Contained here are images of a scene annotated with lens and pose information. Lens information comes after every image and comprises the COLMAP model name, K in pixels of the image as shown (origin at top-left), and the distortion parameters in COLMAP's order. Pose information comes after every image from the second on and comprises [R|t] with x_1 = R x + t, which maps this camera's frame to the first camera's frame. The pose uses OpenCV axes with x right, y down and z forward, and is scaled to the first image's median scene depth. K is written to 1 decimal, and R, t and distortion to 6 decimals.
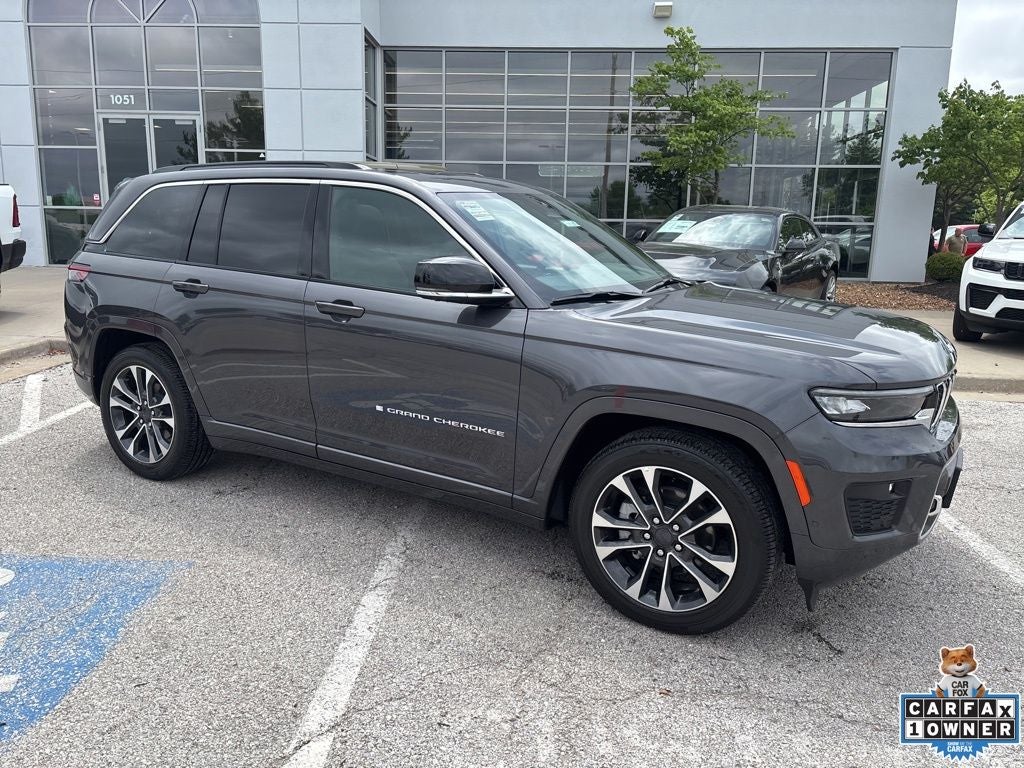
lens RADIAL K [[774.0, 0, 512.5], [0, 774.0, 386.3], [0, 0, 1]] dist [0.050151, -0.061539]
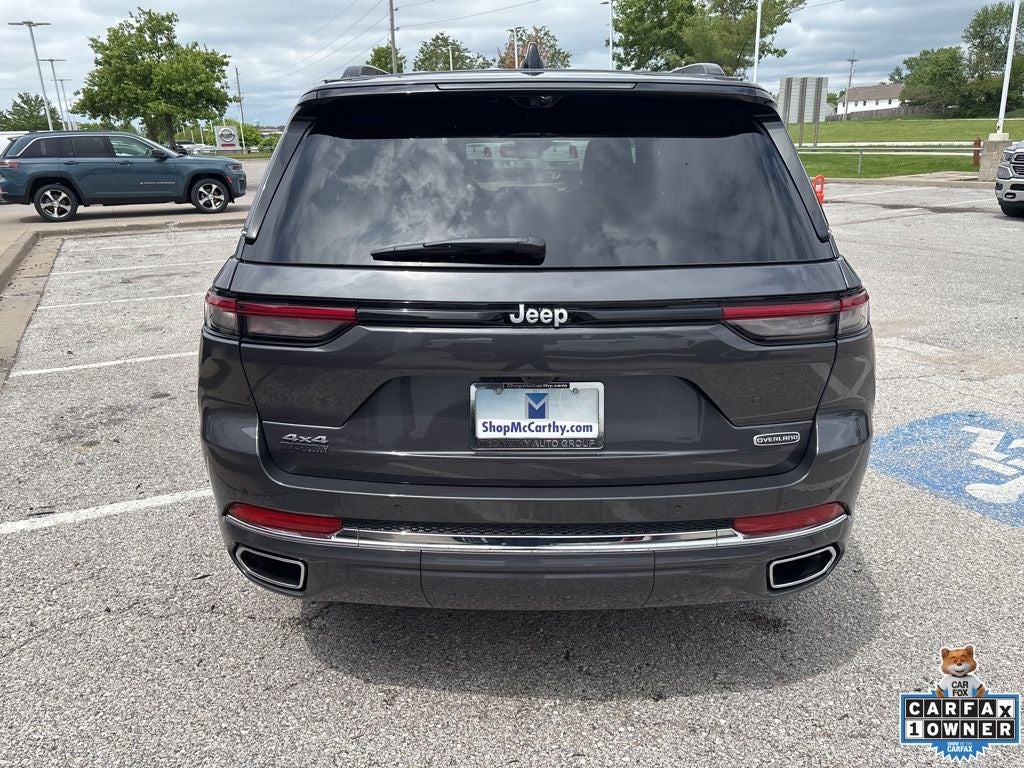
lens RADIAL K [[774.0, 0, 508.8], [0, 774.0, 383.6], [0, 0, 1]] dist [0.050151, -0.061539]
pose [[-0.494582, -0.272556, 0.825289, -1.029662], [0.187866, 0.893583, 0.407696, -0.392968], [-0.848584, 0.356683, -0.390746, 1.667403]]
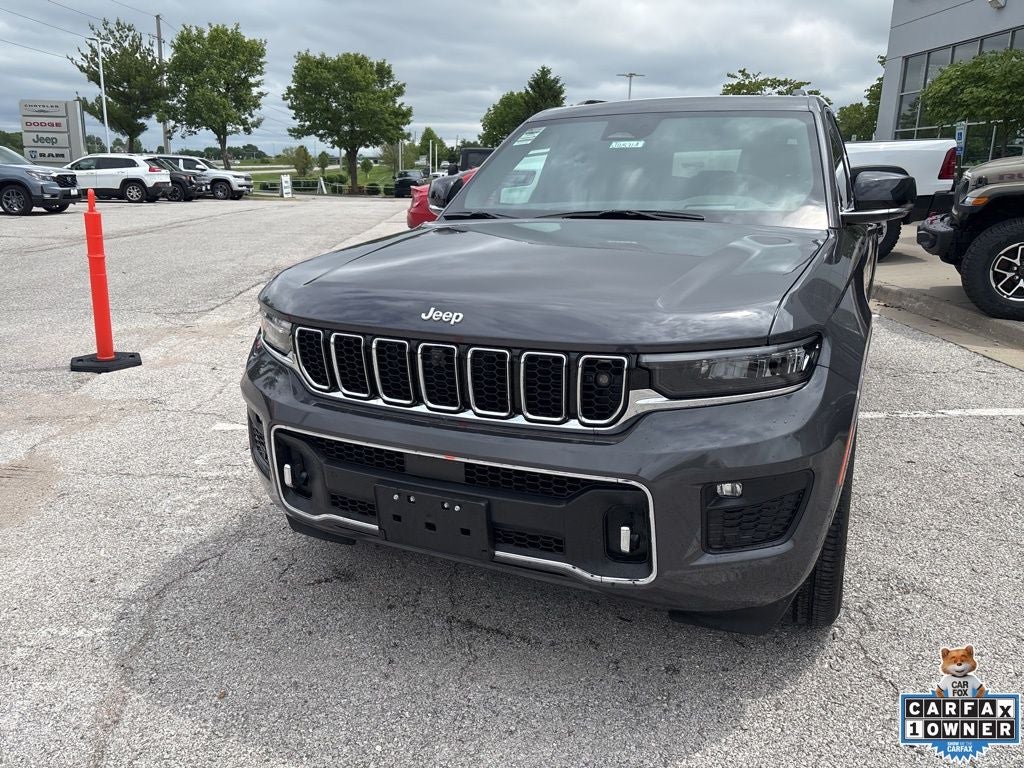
lens RADIAL K [[774.0, 0, 507.6], [0, 774.0, 374.4], [0, 0, 1]] dist [0.050151, -0.061539]
pose [[0.086230, 0.232623, -0.968737, 0.990436], [-0.210883, 0.954587, 0.210454, -0.123677], [0.973700, 0.186143, 0.131371, 0.824961]]
